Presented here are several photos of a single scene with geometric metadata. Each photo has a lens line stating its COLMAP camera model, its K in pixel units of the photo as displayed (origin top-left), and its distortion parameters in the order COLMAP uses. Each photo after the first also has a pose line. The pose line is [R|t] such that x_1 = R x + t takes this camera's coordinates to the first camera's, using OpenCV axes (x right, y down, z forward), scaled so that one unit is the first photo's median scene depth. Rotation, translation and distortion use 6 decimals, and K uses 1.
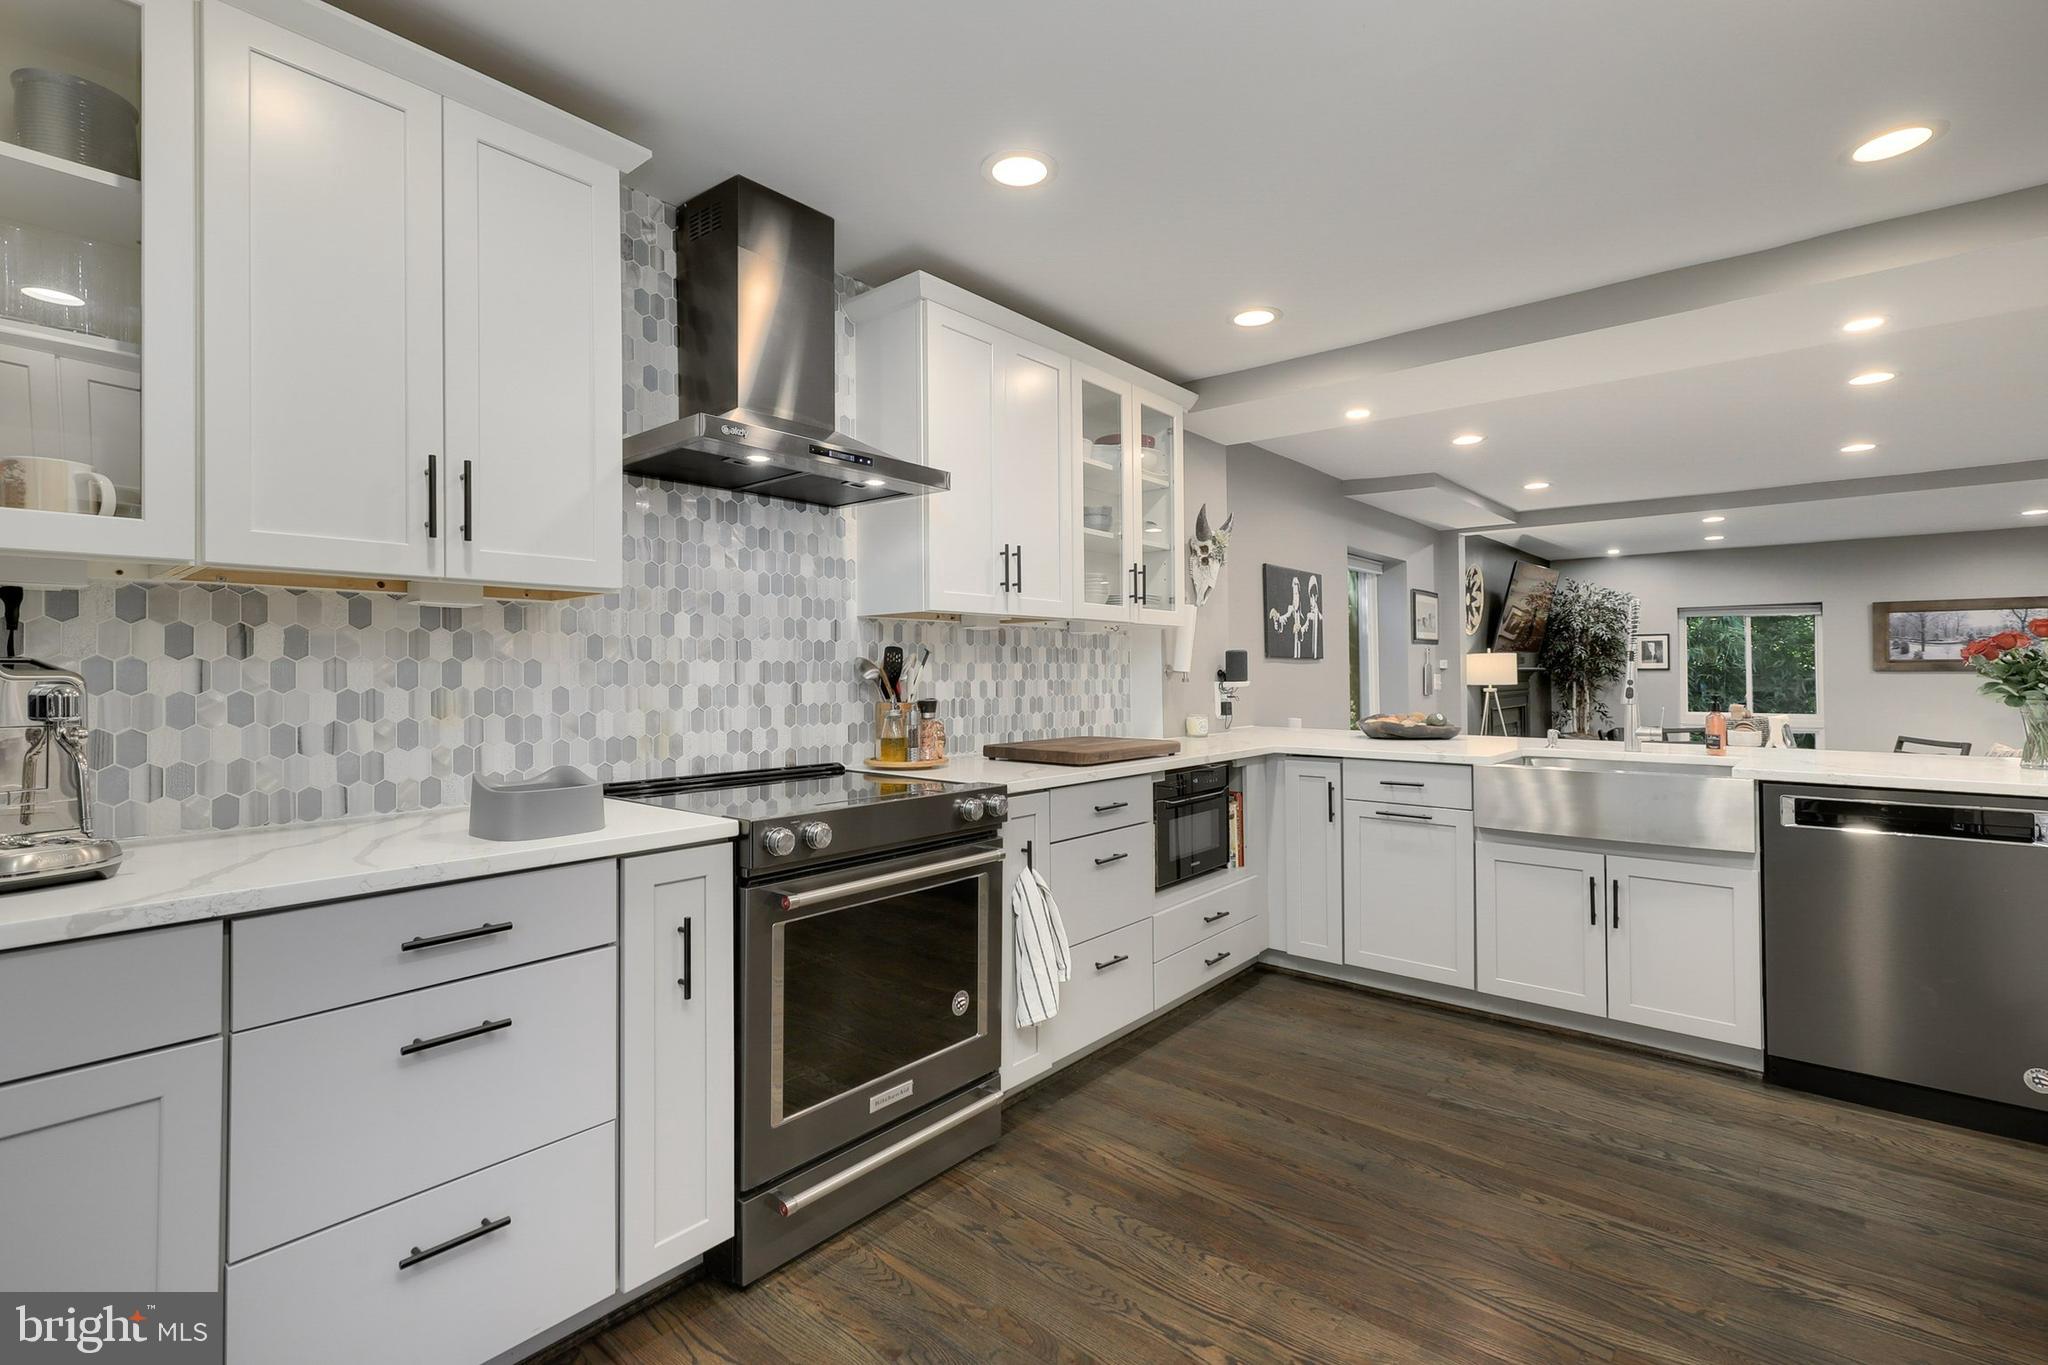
lens RADIAL K [[932.9, 0, 1014.1], [0, 932.9, 665.0], [0, 0, 1]] dist [0.001960, 0.000362]
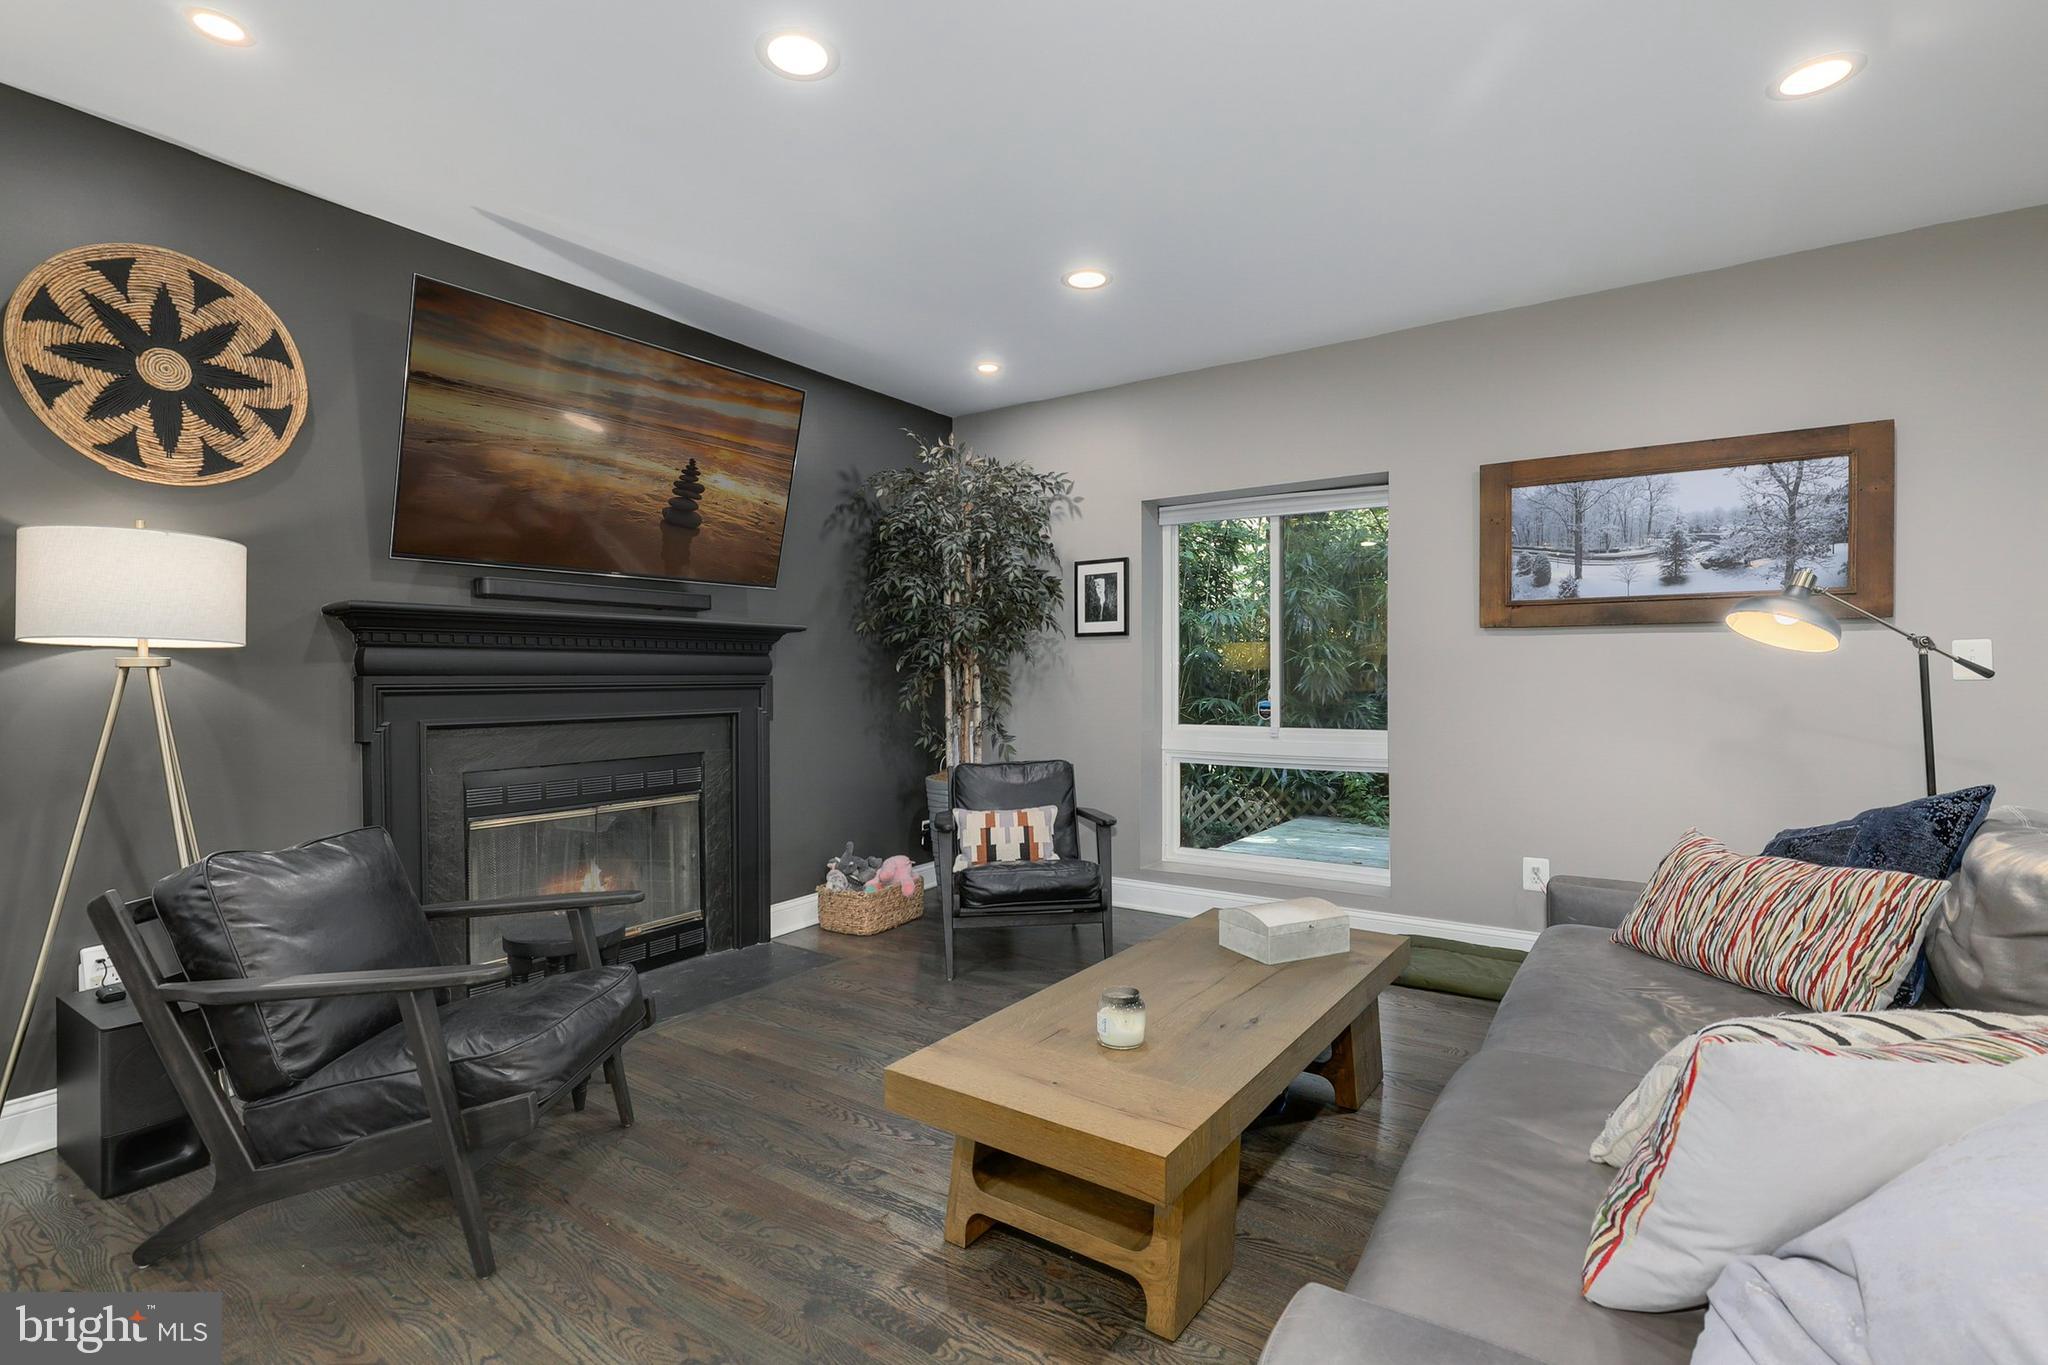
lens RADIAL K [[971.4, 0, 1024.0], [0, 971.4, 682.5], [0, 0, 1]] dist [0.009646, -0.000373]
pose [[0.992644, -0.000888, 0.121067, 1.791173], [-0.000684, 0.999916, 0.012945, 0.067675], [-0.121068, -0.012933, 0.992560, 1.594656]]
